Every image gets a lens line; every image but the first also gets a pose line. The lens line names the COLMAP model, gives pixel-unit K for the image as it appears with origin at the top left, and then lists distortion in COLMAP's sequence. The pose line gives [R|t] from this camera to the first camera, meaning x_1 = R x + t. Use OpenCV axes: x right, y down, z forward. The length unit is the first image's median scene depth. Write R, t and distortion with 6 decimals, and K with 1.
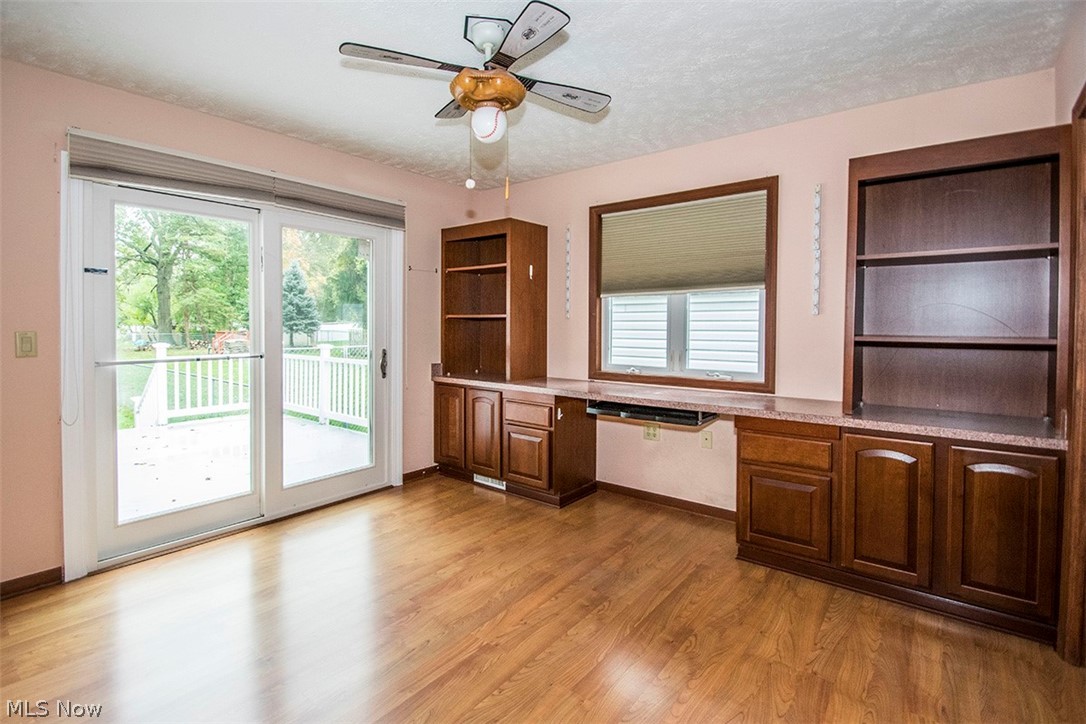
lens RADIAL K [[505.9, 0, 546.4], [0, 505.9, 327.7], [0, 0, 1]] dist [0.000120, -0.000209]
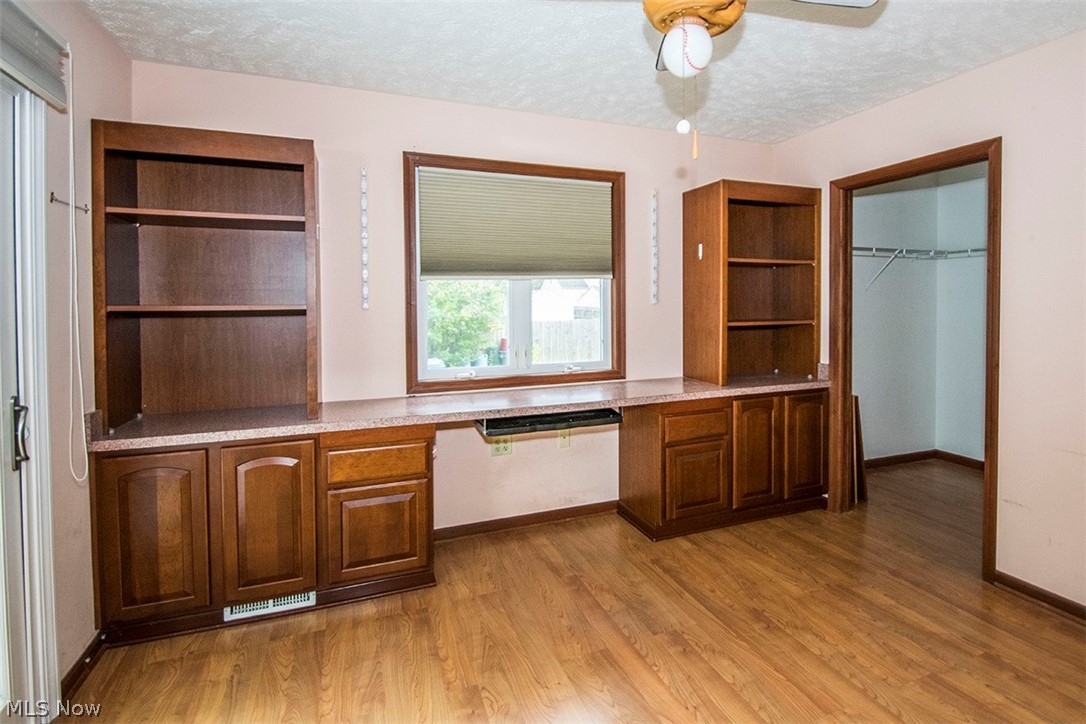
lens RADIAL K [[553.2, 0, 595.4], [0, 553.2, 310.9], [0, 0, 1]] dist [0.018870, -0.018443]
pose [[0.485159, -0.023100, 0.874121, -0.575541], [0.015667, 0.999720, 0.017724, -0.031556], [-0.874286, 0.005096, 0.485385, 0.481158]]
